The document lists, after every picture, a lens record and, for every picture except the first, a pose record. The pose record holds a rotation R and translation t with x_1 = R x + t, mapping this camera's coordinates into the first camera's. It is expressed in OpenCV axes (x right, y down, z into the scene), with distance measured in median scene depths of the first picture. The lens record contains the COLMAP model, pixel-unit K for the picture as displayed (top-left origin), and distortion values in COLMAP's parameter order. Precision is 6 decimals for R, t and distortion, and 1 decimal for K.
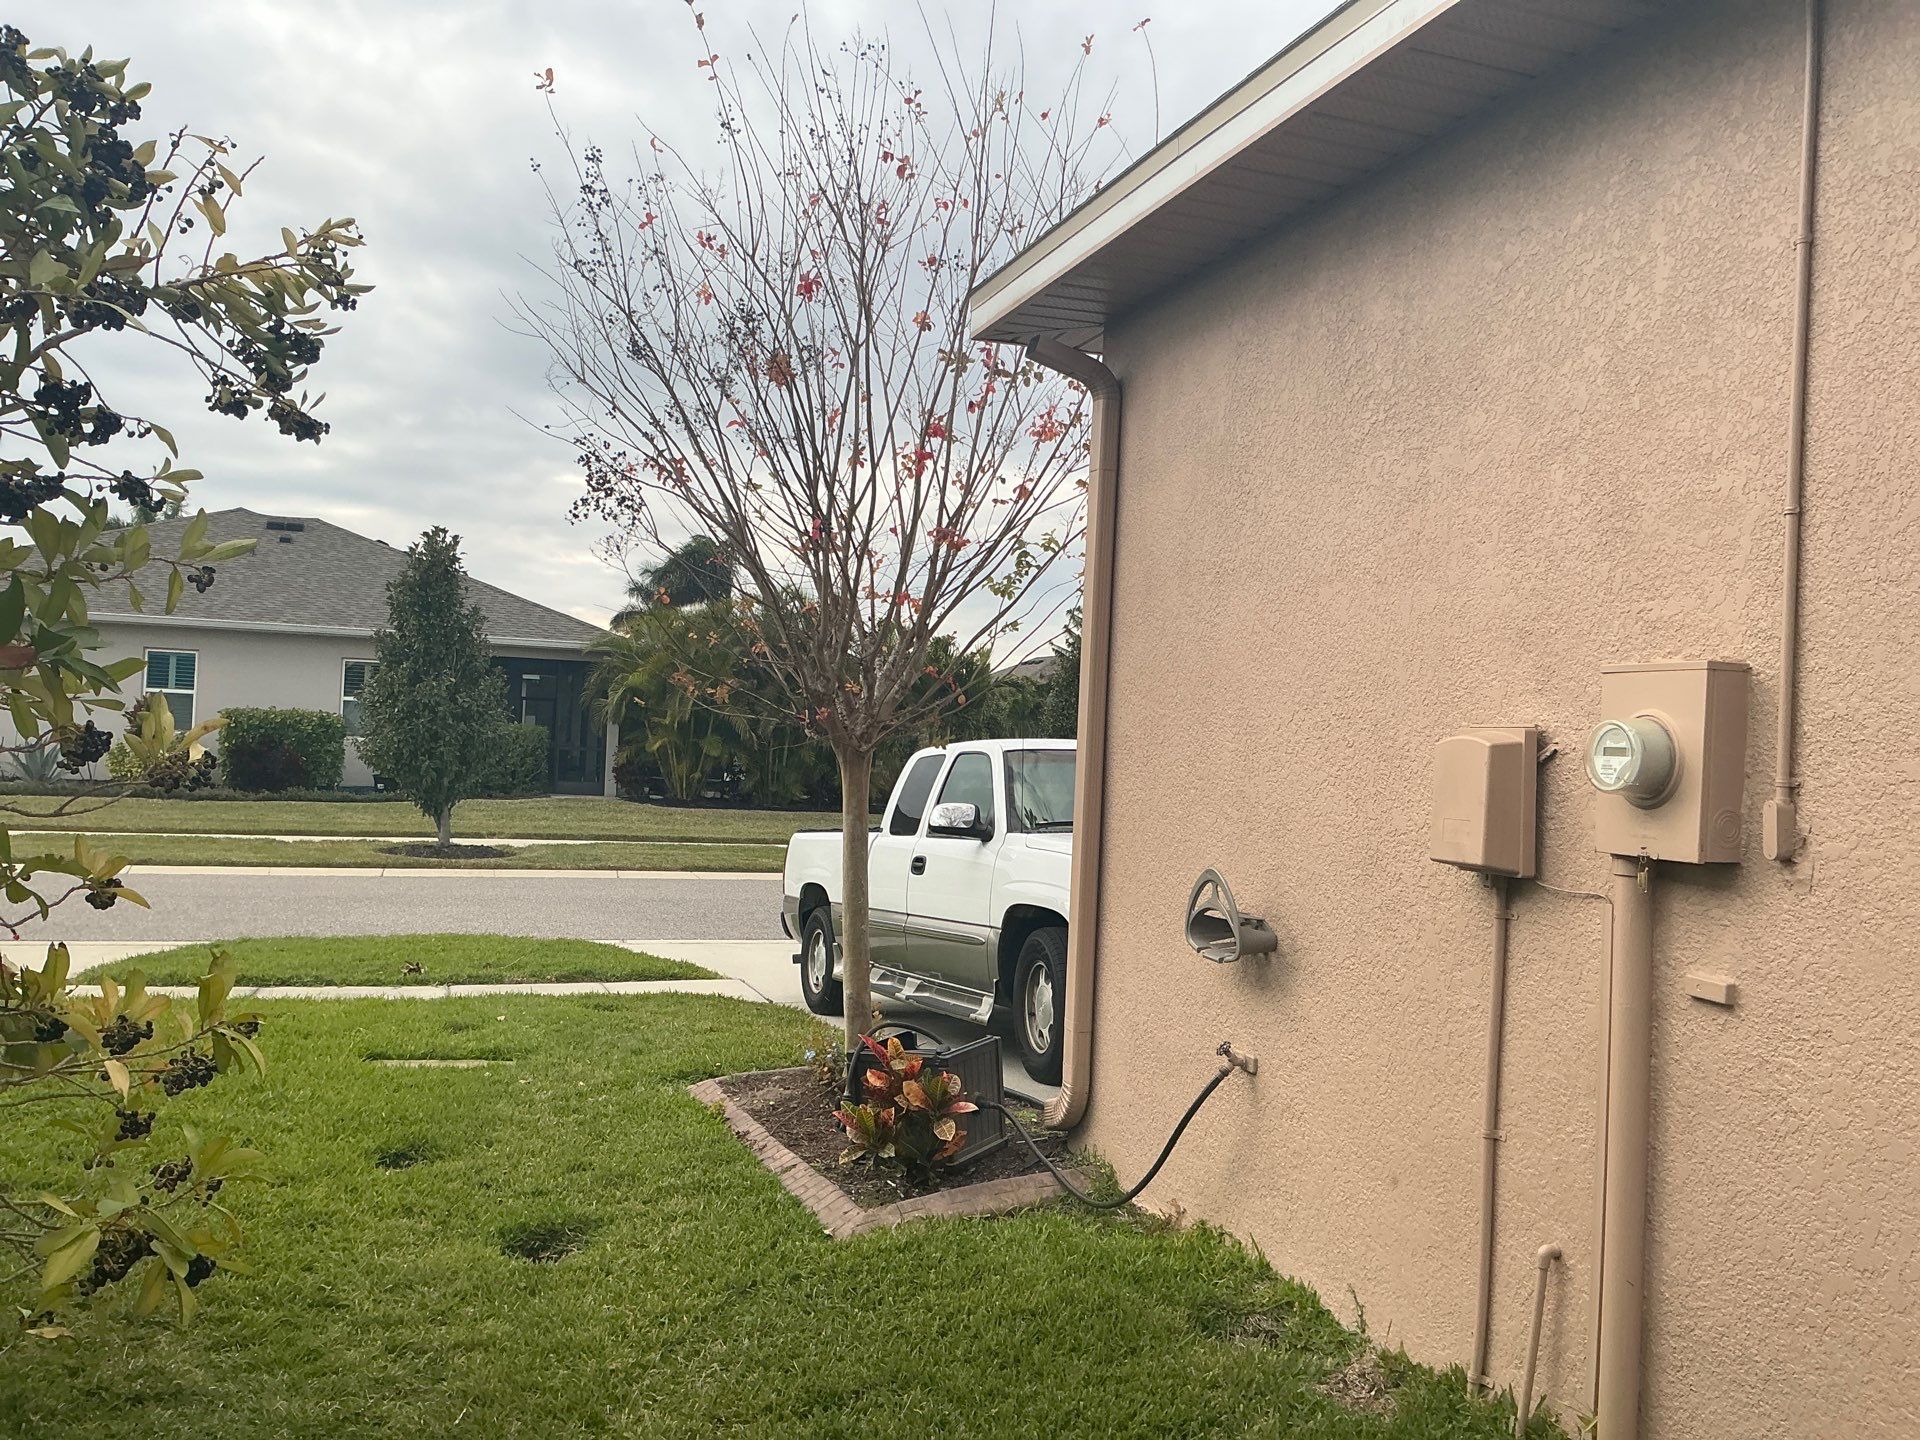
lens RADIAL K [[1581.1, 0, 913.7], [0, 1581.1, 713.7], [0, 0, 1]] dist [0.060047, -0.103321]
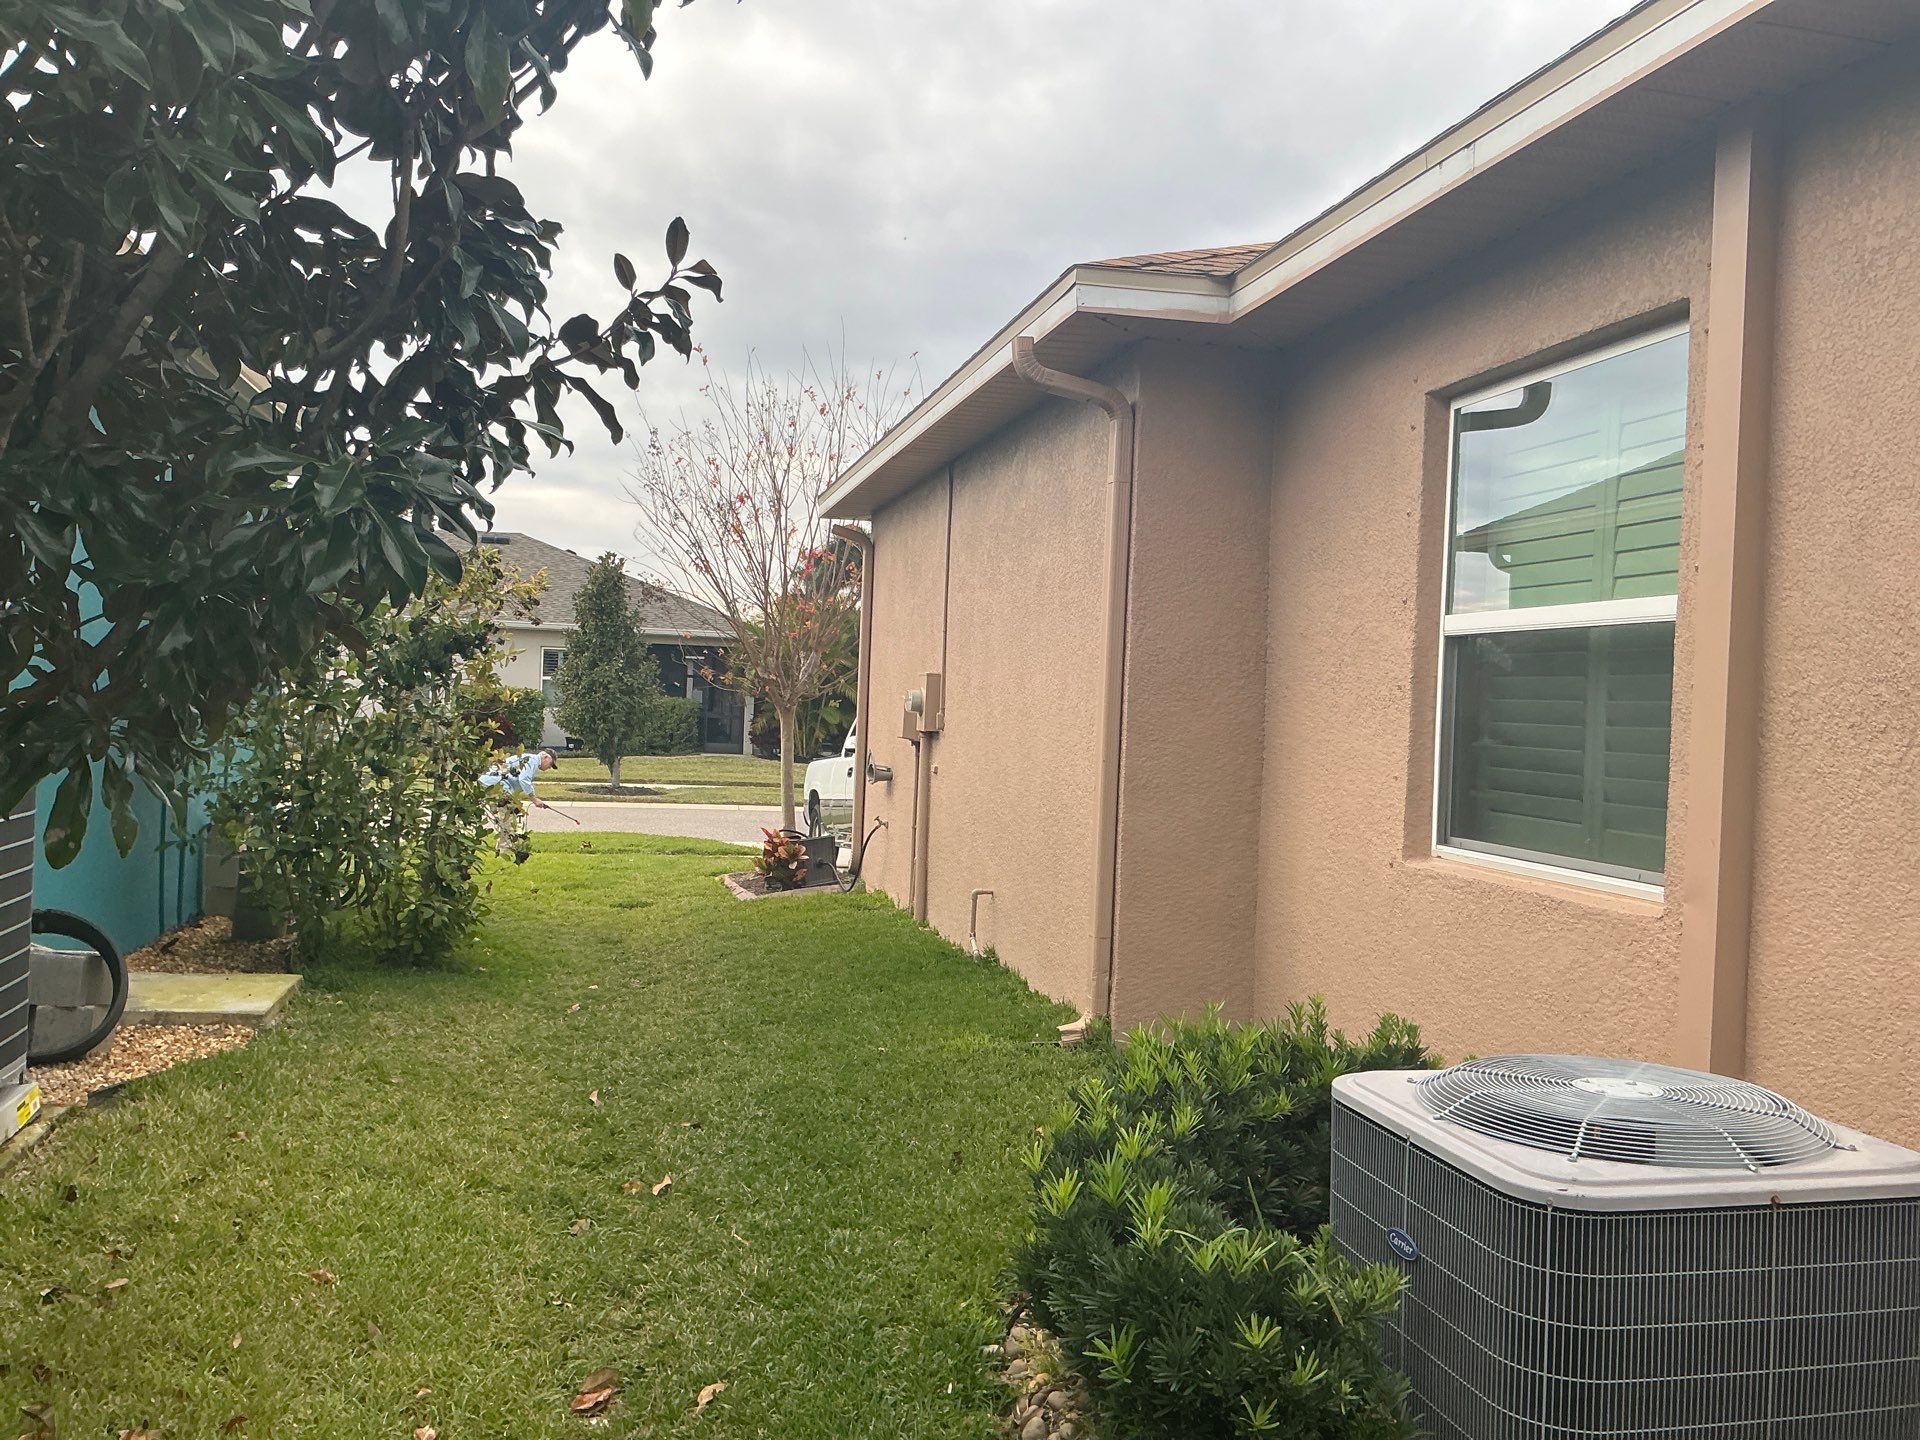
lens RADIAL K [[1581.1, 0, 913.7], [0, 1581.1, 713.7], [0, 0, 1]] dist [0.060047, -0.103321]
pose [[0.993501, -0.003569, -0.113770, 0.111548], [0.005456, 0.999853, 0.016284, -0.000080], [0.113695, -0.016799, 0.993374, -0.314057]]
